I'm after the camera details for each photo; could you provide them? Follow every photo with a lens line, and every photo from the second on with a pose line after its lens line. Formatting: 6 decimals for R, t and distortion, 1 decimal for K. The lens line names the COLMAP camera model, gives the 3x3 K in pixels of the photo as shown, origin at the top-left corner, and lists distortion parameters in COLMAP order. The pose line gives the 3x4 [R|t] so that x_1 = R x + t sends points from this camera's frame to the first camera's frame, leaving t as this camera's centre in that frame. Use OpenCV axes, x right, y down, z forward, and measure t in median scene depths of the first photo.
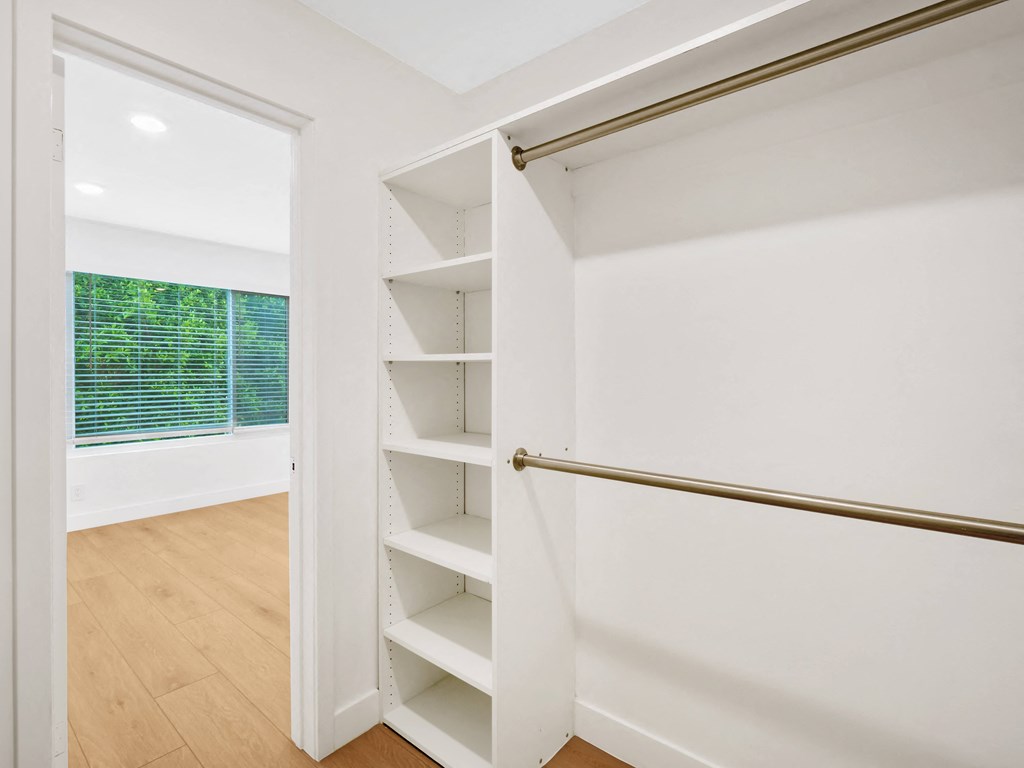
lens RADIAL K [[512.1, 0, 513.0], [0, 512.1, 375.1], [0, 0, 1]] dist [0.001791, 0.000798]
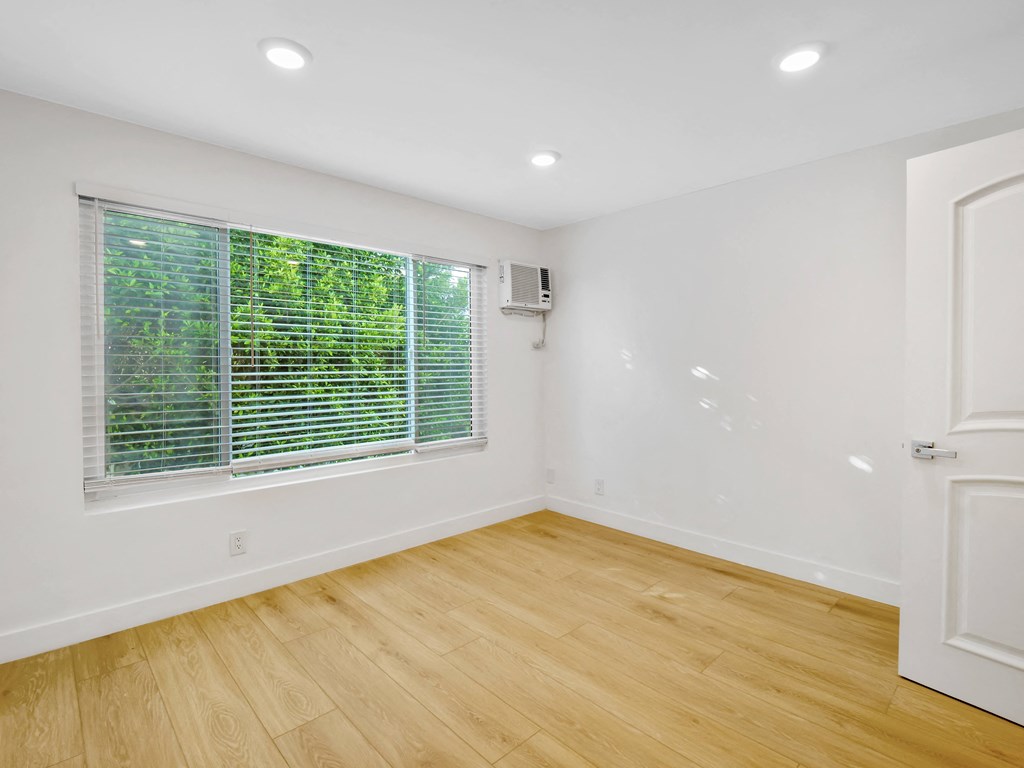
lens RADIAL K [[512.1, 0, 513.0], [0, 512.1, 375.1], [0, 0, 1]] dist [0.001791, 0.000798]
pose [[0.994854, 0.003487, -0.101261, -0.297504], [-0.002583, 0.999956, 0.009062, -0.003322], [0.101288, -0.008754, 0.994819, 0.255883]]
